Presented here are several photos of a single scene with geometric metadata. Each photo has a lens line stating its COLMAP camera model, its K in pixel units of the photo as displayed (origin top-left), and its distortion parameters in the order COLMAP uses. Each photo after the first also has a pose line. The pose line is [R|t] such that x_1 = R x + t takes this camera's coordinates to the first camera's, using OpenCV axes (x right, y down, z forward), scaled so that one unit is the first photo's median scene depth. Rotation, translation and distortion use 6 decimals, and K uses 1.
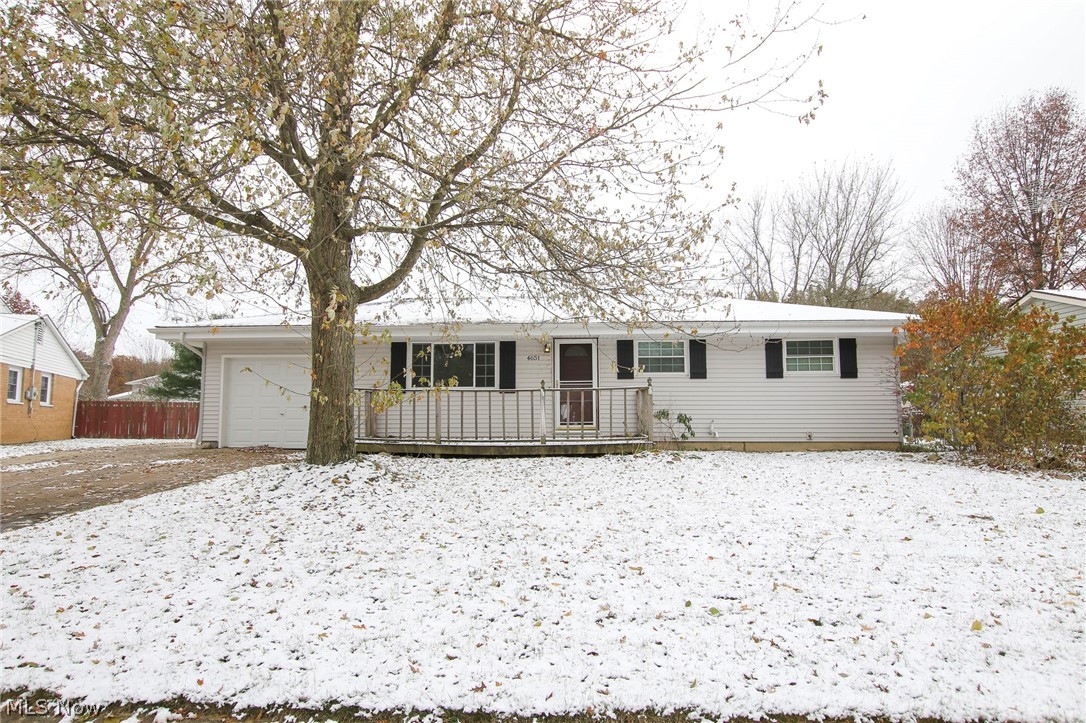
lens RADIAL K [[653.1, 0, 542.0], [0, 653.1, 361.8], [0, 0, 1]] dist [-0.008314, -0.000829]
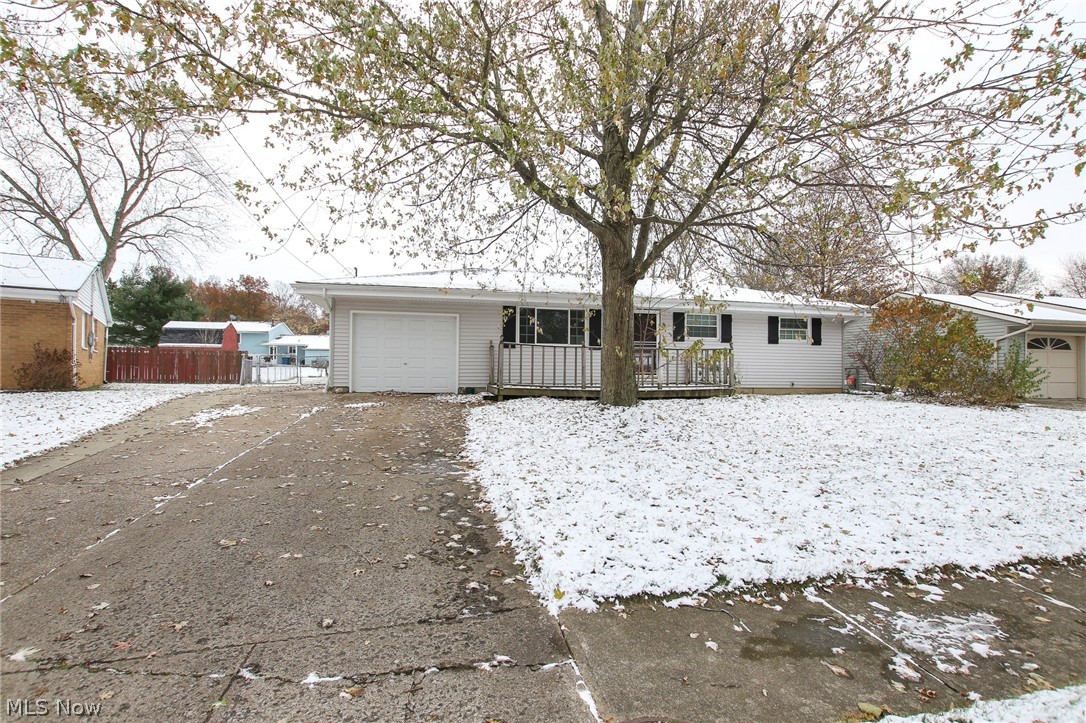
lens RADIAL K [[520.7, 0, 535.3], [0, 520.7, 367.1], [0, 0, 1]] dist [-0.022986, 0.000507]
pose [[0.960349, 0.012846, 0.278504, -0.455835], [-0.035911, 0.996316, 0.077875, 0.006311], [-0.276478, -0.084788, 0.957273, 0.052189]]
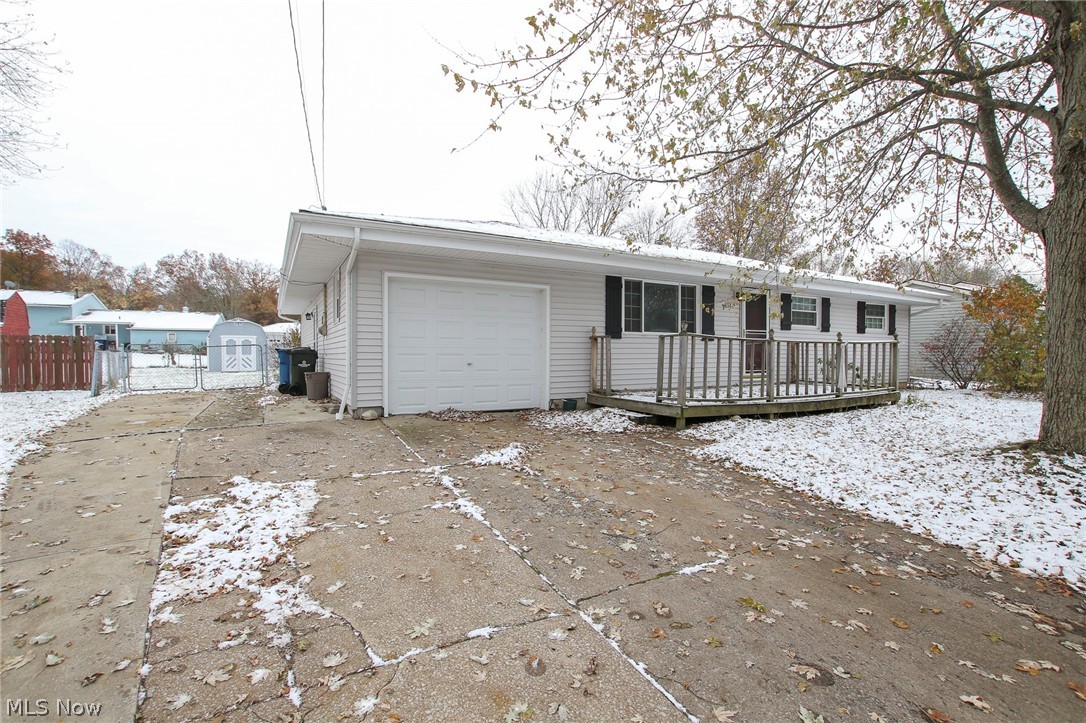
lens RADIAL K [[520.7, 0, 542.7], [0, 520.7, 363.1], [0, 0, 1]] dist [-0.022986, 0.000507]
pose [[0.834947, -0.004076, 0.550315, -0.674159], [-0.056760, 0.994002, 0.093480, 0.022972], [-0.547396, -0.109287, 0.829707, 0.511760]]
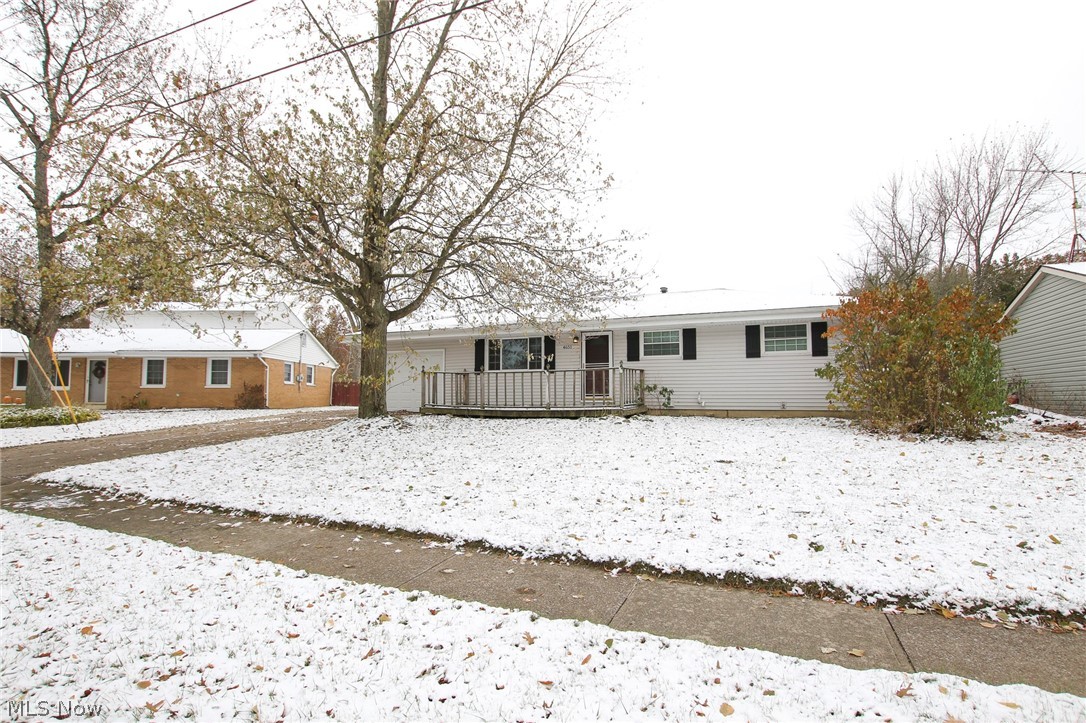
lens RADIAL K [[559.9, 0, 537.3], [0, 559.9, 358.2], [0, 0, 1]] dist [-0.023148, 0.000337]
pose [[0.931429, -0.025109, -0.363056, 0.357010], [0.033357, 0.999308, 0.016466, -0.004436], [0.362391, -0.027448, 0.931622, -0.110102]]
